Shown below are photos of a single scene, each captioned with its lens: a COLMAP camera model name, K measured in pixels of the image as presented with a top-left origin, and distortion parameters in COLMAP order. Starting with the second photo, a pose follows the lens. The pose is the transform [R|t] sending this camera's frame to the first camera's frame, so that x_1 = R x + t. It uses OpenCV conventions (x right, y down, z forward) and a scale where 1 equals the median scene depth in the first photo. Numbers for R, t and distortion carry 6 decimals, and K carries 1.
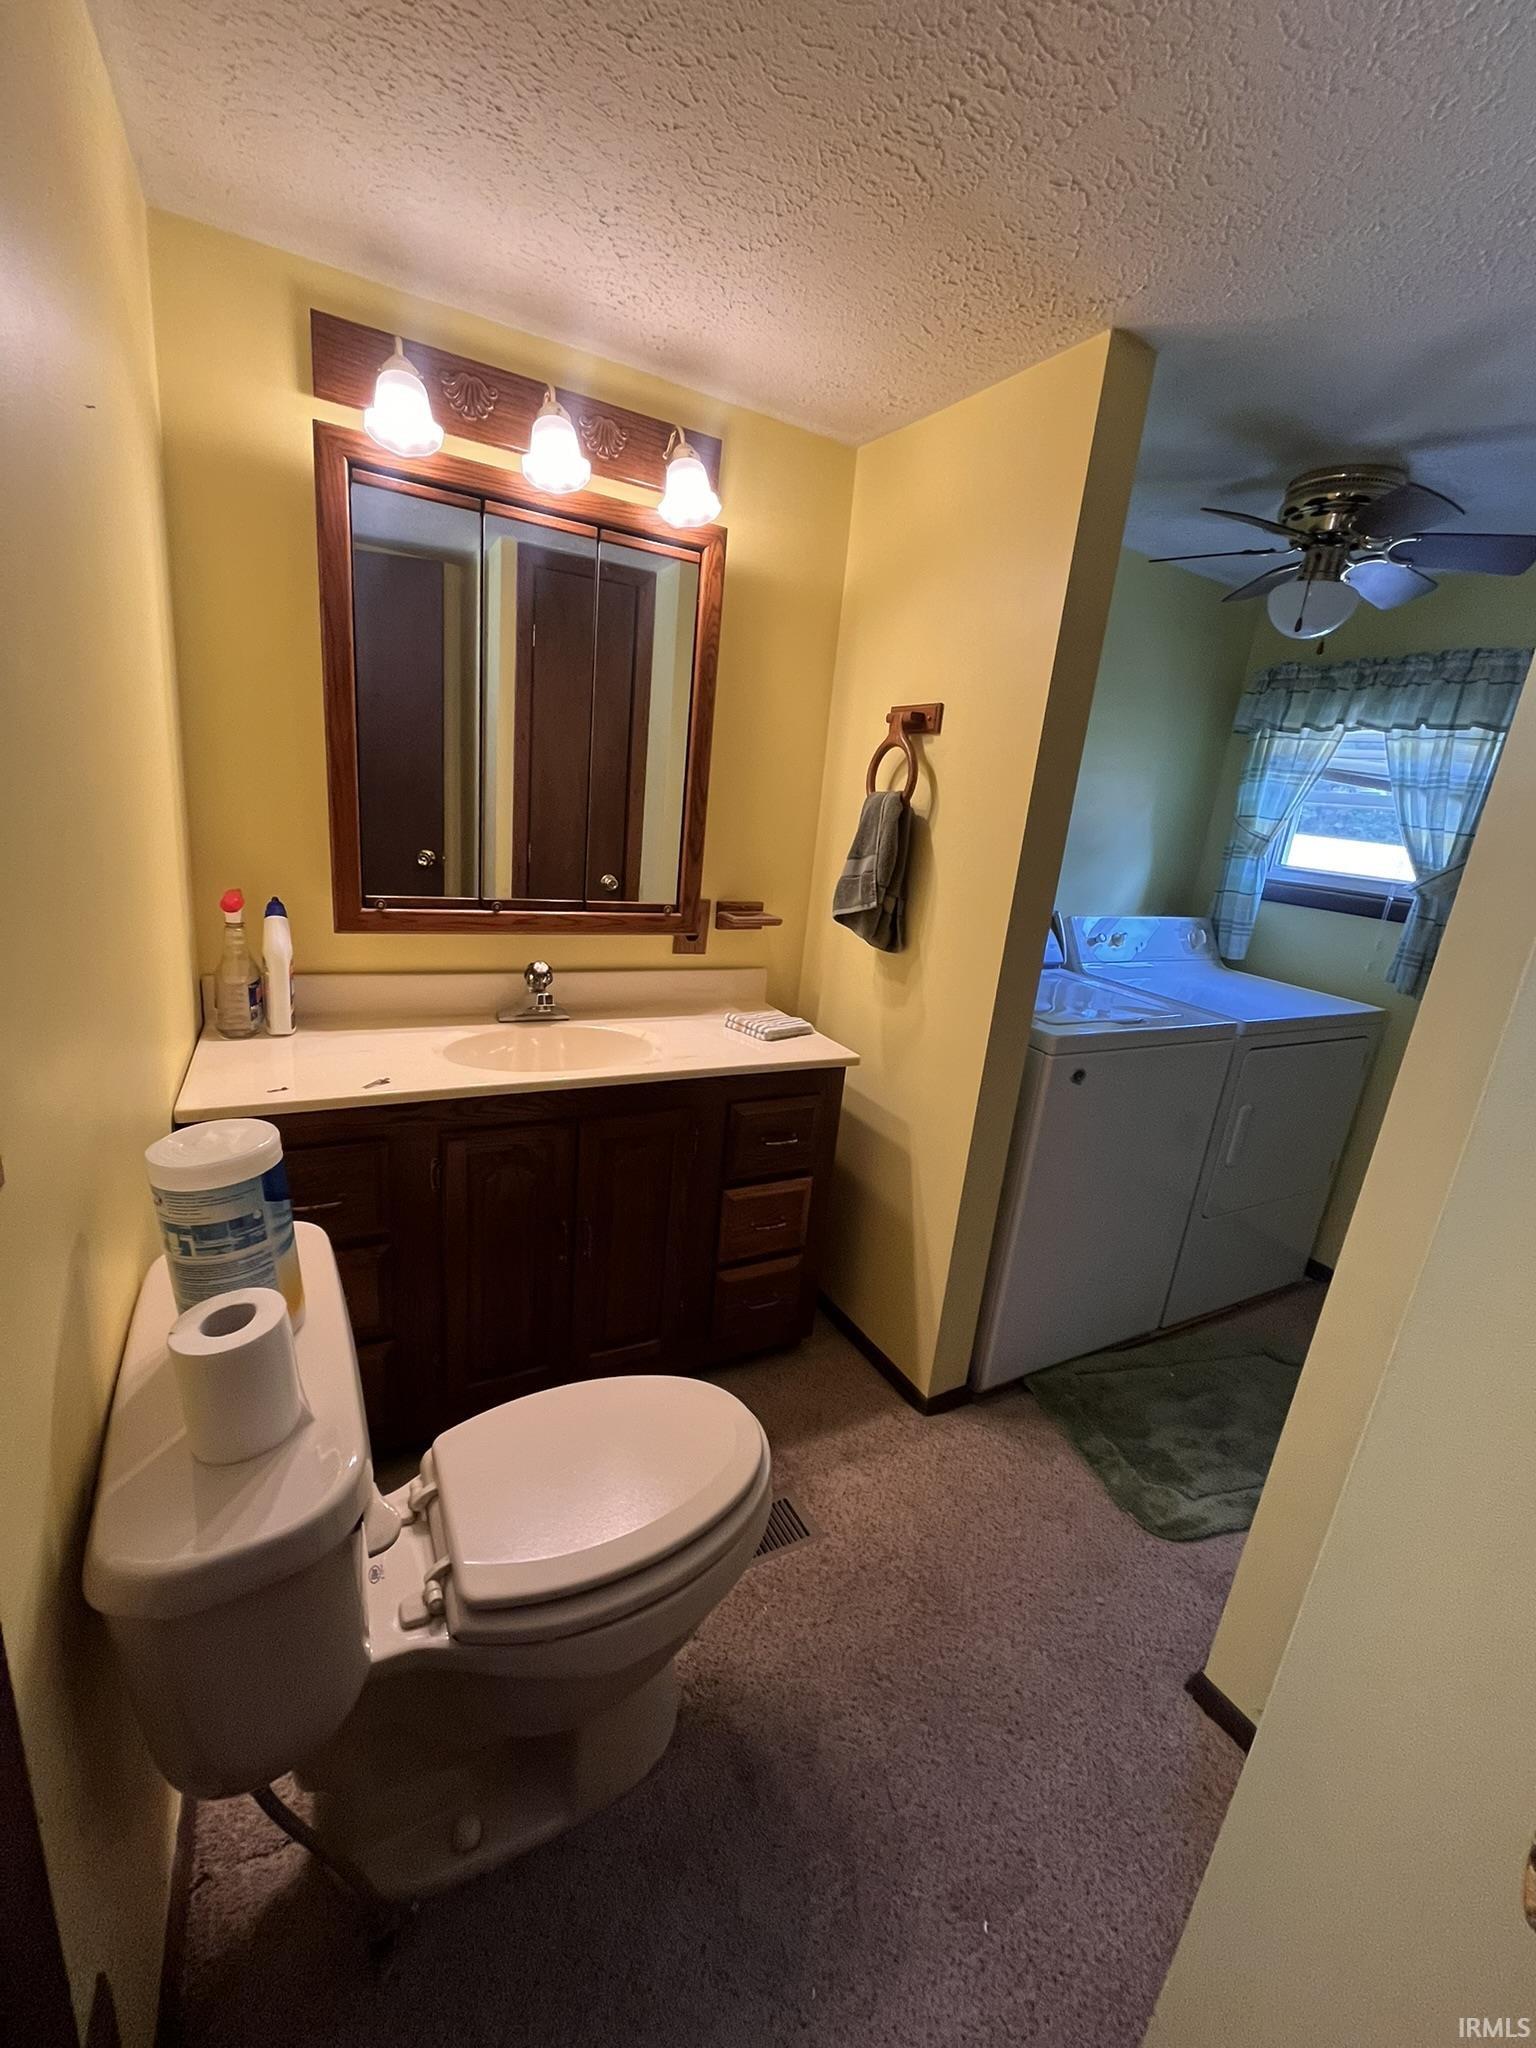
lens RADIAL K [[825.4, 0, 770.2], [0, 825.4, 1024.6], [0, 0, 1]] dist [0.000789, -0.000002]
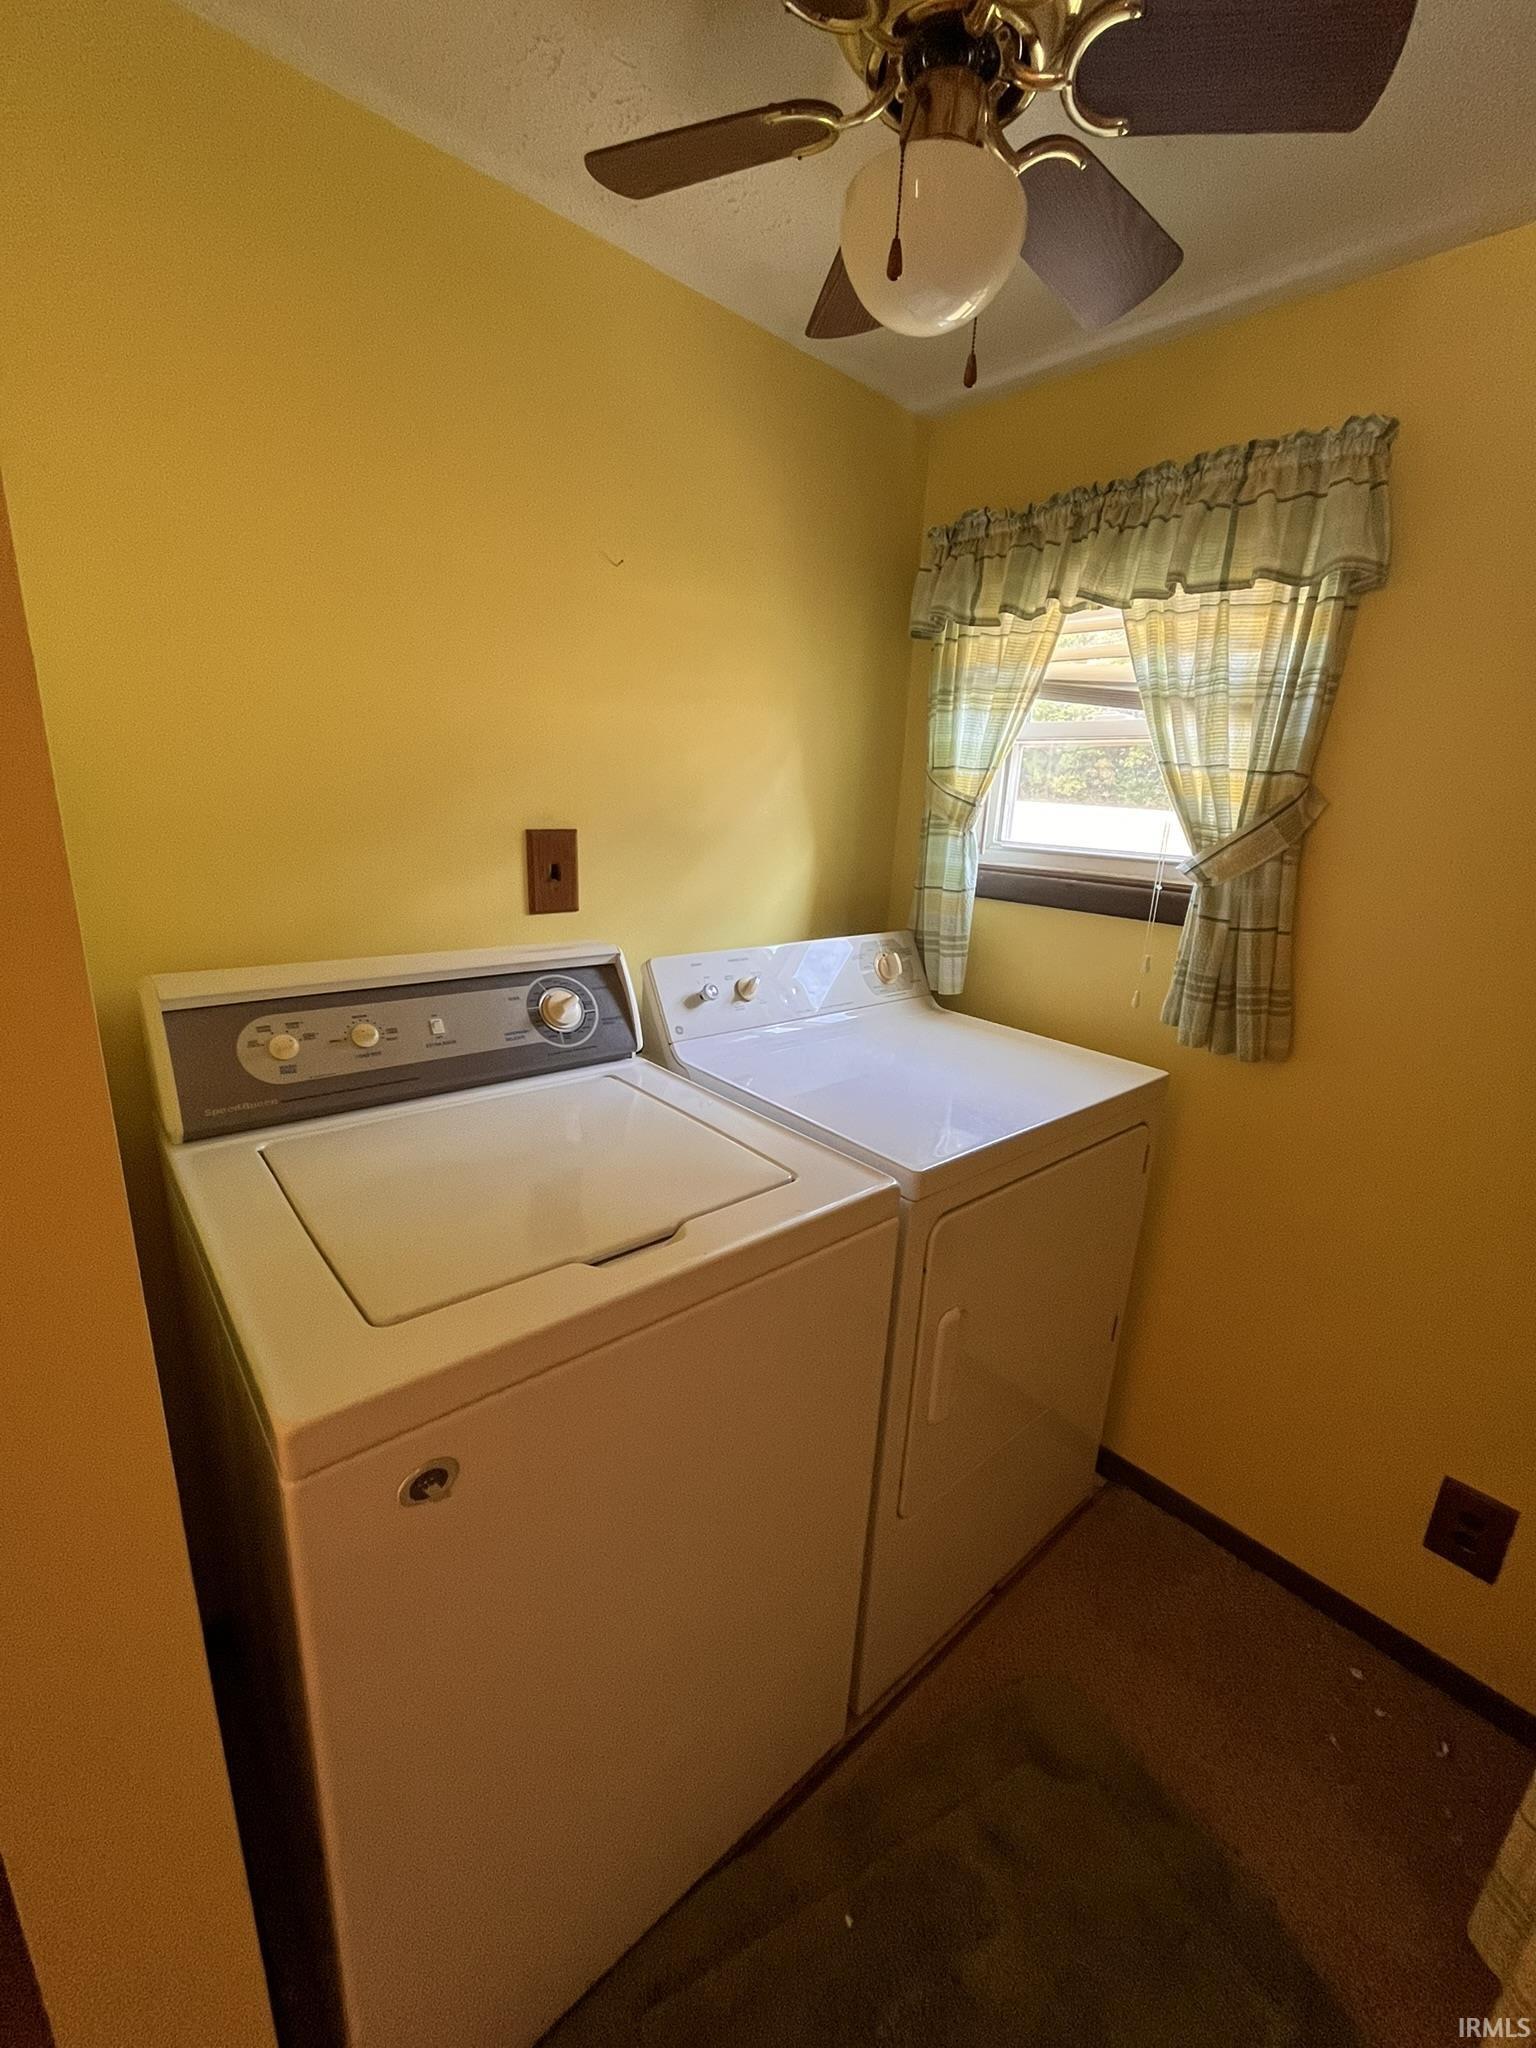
lens RADIAL K [[825.4, 0, 764.7], [0, 825.4, 1025.5], [0, 0, 1]] dist [0.000789, -0.000002]
pose [[0.976702, -0.105738, 0.186741, 0.341562], [0.104640, 0.994385, 0.015760, -0.090257], [-0.187359, 0.004148, 0.982283, 0.454062]]
